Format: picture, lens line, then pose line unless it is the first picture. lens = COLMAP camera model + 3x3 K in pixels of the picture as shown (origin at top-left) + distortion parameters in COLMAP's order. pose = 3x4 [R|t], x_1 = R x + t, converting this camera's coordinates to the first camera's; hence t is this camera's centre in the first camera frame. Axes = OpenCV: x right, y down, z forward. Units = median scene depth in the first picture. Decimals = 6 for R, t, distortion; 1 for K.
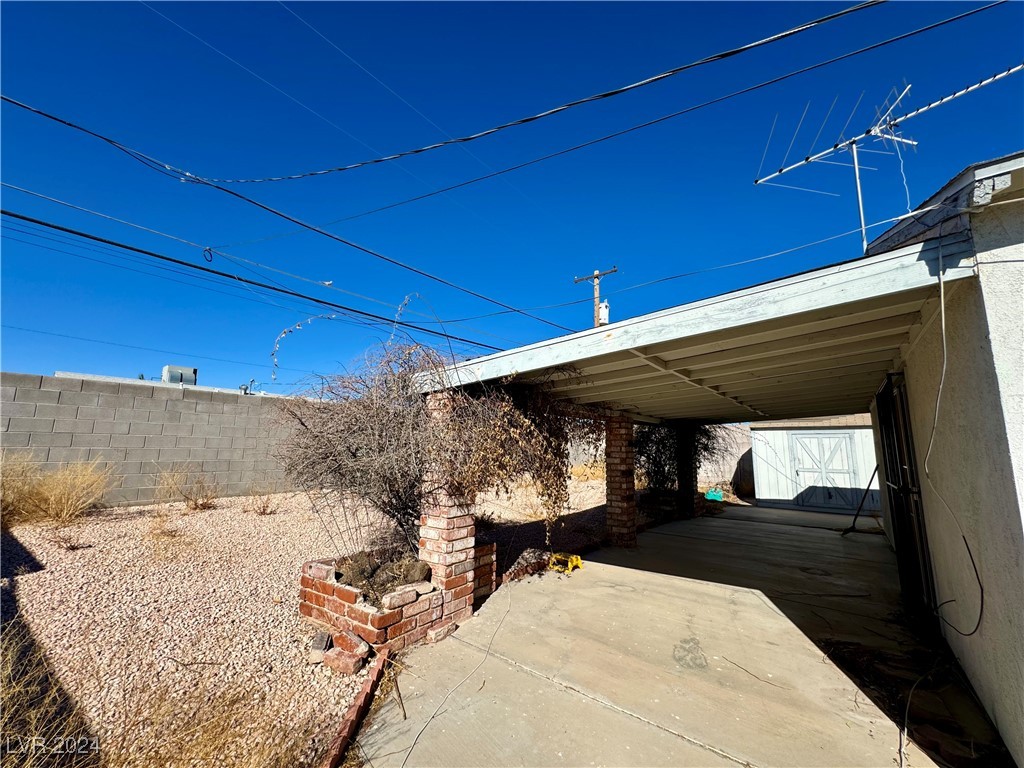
lens RADIAL K [[408.6, 0, 512.0], [0, 408.6, 384.0], [0, 0, 1]] dist [-0.003051, 0.000401]
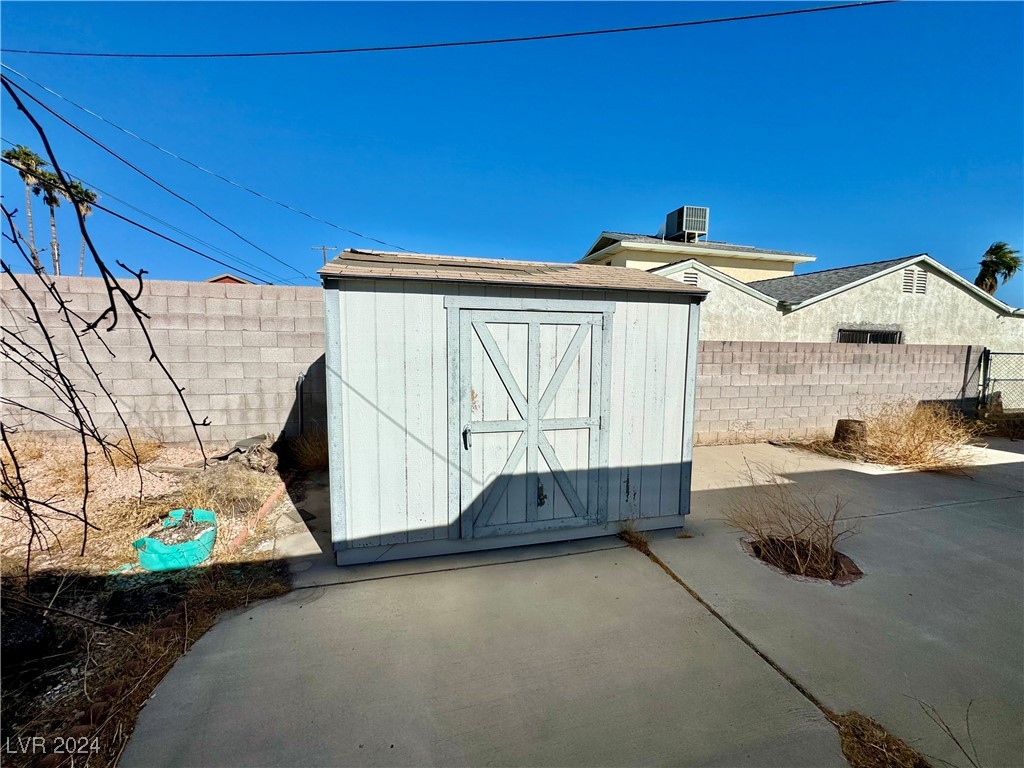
lens RADIAL K [[408.6, 0, 512.0], [0, 408.6, 384.0], [0, 0, 1]] dist [-0.003051, 0.000401]
pose [[0.604438, -0.075692, 0.793048, 0.498307], [-0.127824, 0.973364, 0.190325, 0.120502], [-0.786331, -0.216410, 0.578663, 0.830629]]
